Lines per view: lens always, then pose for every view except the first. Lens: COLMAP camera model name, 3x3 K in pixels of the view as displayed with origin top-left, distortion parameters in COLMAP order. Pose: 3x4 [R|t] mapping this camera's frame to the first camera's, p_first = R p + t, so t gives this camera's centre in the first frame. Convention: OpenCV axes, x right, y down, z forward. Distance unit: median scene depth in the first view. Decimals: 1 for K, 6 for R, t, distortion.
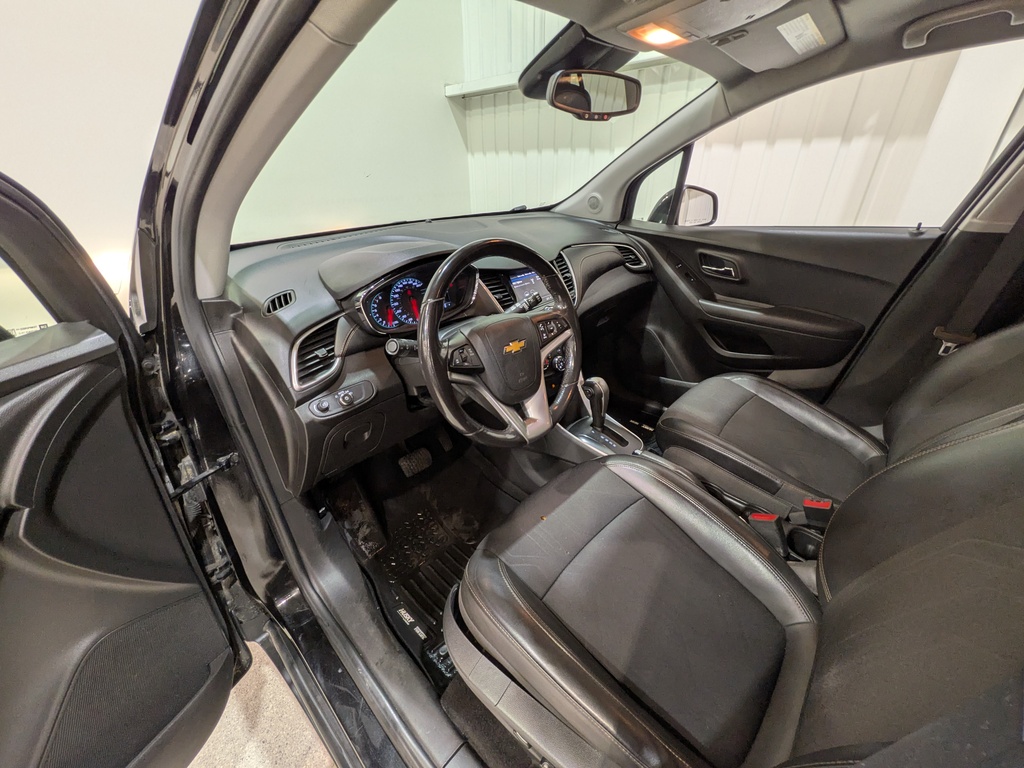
lens RADIAL K [[406.3, 0, 520.1], [0, 406.3, 378.1], [0, 0, 1]] dist [0.002036, 0.000226]
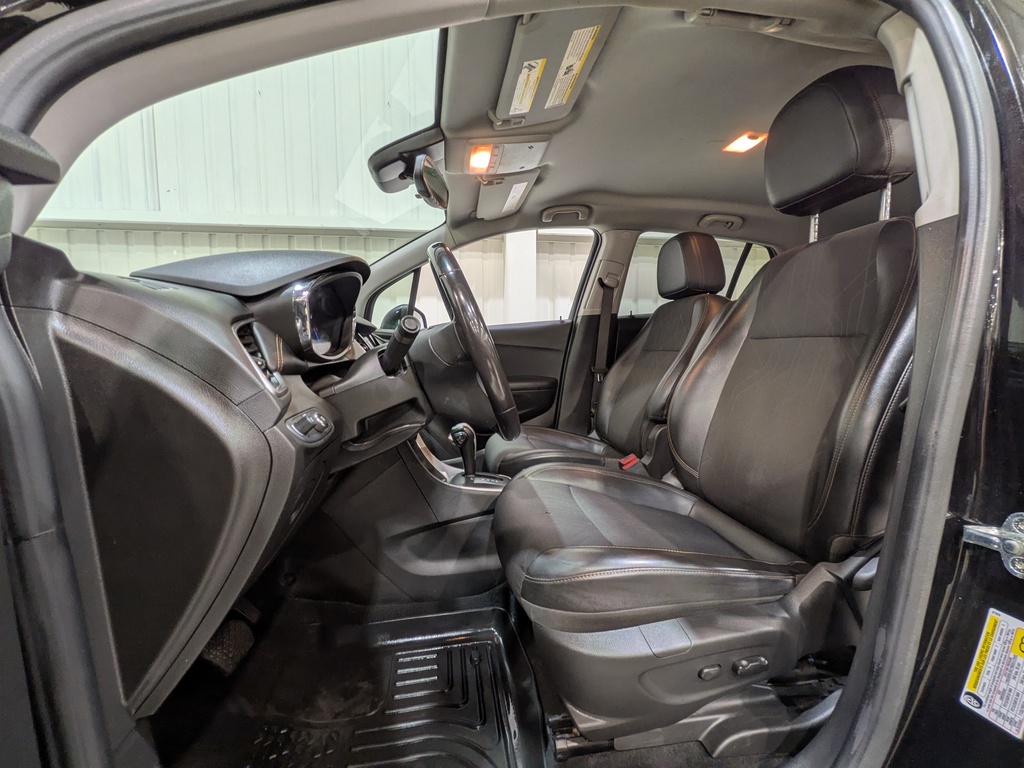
lens RADIAL K [[406.3, 0, 508.8], [0, 406.3, 383.7], [0, 0, 1]] dist [0.002036, 0.000226]
pose [[0.603762, -0.053478, 0.795369, -0.486116], [0.381101, 0.895706, -0.229068, 0.168530], [-0.700167, 0.441418, 0.561174, 0.259347]]
